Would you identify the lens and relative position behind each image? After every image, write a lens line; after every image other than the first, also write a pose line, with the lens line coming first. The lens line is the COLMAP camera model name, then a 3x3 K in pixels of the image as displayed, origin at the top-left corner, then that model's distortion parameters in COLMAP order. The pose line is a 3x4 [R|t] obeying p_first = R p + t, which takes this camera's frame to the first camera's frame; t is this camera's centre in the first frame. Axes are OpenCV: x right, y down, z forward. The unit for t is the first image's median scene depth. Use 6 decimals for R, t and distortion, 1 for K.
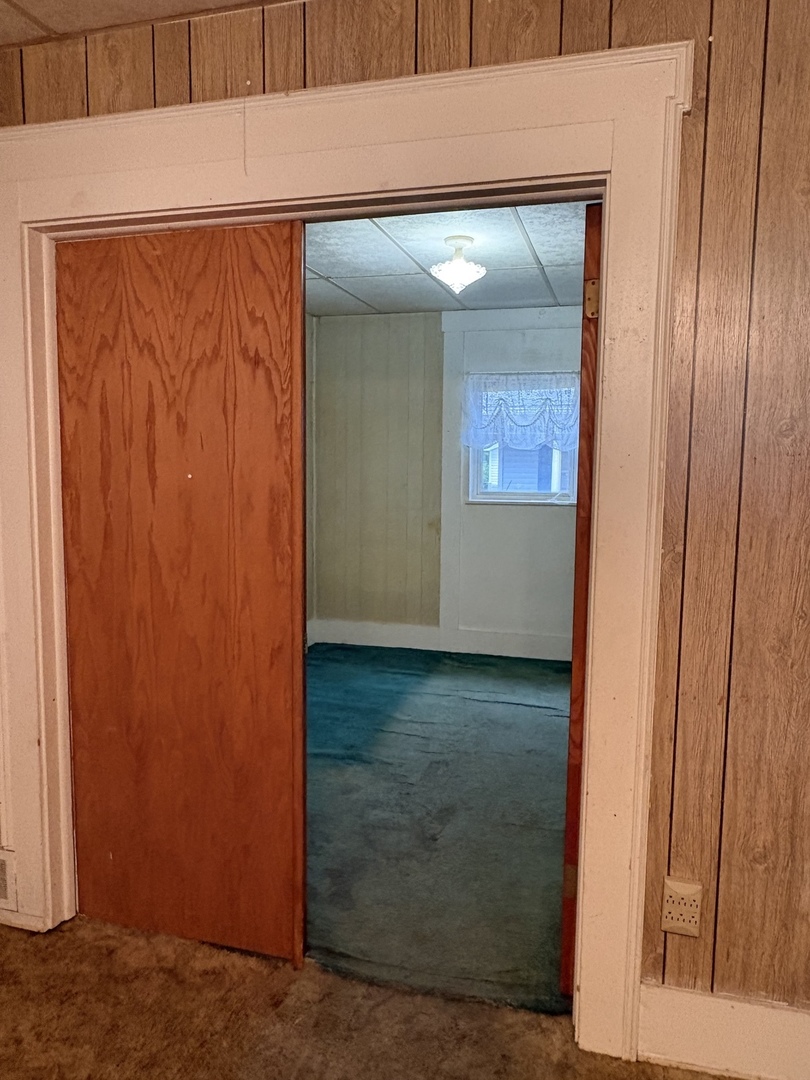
lens RADIAL K [[782.2, 0, 405.0], [0, 782.2, 540.0], [0, 0, 1]] dist [-0.012856, -0.002414]
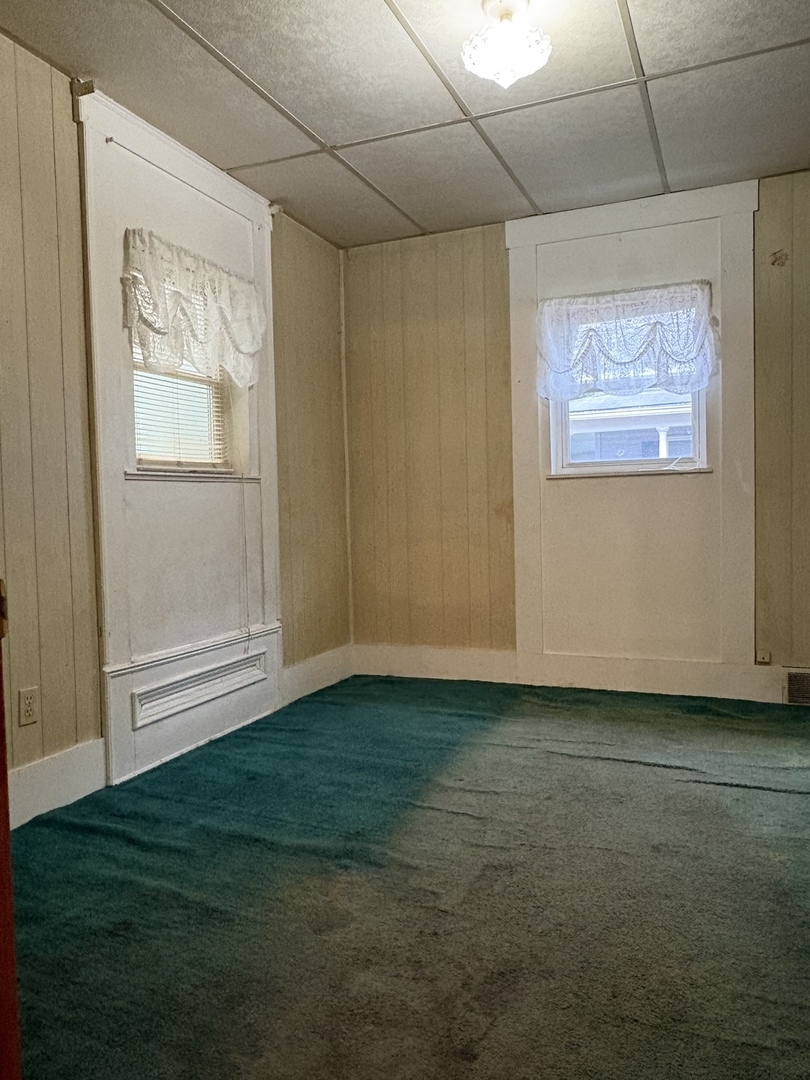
lens RADIAL K [[782.2, 0, 405.0], [0, 782.2, 540.0], [0, 0, 1]] dist [-0.012856, -0.002414]
pose [[0.991692, -0.029822, -0.125132, 0.044667], [0.022802, 0.998104, -0.057168, 0.059973], [0.126600, 0.053840, 0.990492, 0.330375]]
